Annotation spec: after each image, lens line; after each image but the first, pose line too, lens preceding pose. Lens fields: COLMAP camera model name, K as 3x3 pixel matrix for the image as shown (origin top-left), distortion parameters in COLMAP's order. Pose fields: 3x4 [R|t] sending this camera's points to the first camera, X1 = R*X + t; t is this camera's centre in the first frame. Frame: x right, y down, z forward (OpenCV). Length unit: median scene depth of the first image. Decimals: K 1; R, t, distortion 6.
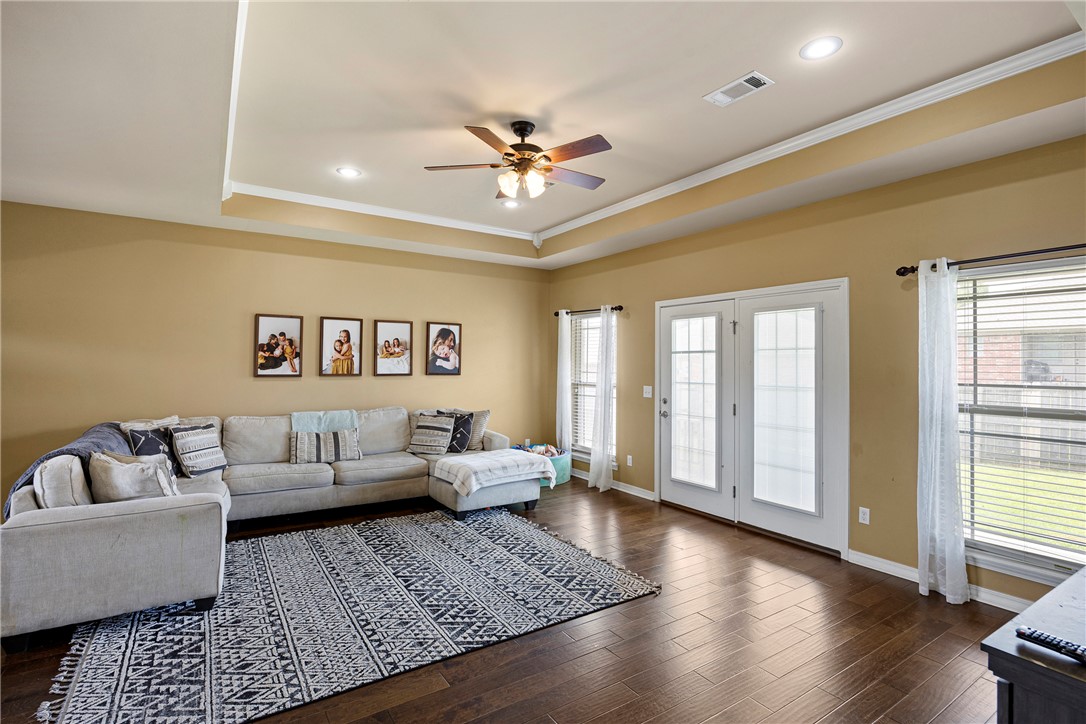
lens RADIAL K [[512.8, 0, 541.8], [0, 512.8, 357.8], [0, 0, 1]] dist [-0.009627, 0.000269]
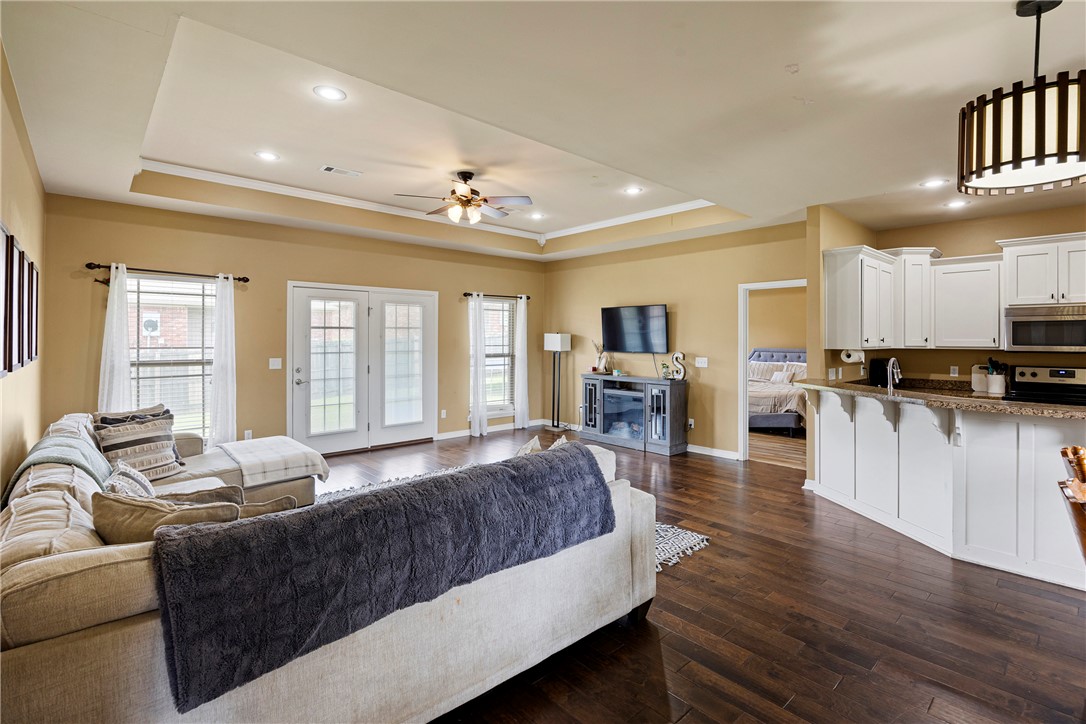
lens RADIAL K [[512.8, 0, 547.4], [0, 512.8, 337.2], [0, 0, 1]] dist [-0.009627, 0.000269]
pose [[-0.154439, -0.005749, 0.987986, -1.178138], [-0.014651, 0.999886, 0.003528, -0.000702], [-0.987894, -0.013930, -0.154506, 0.775985]]
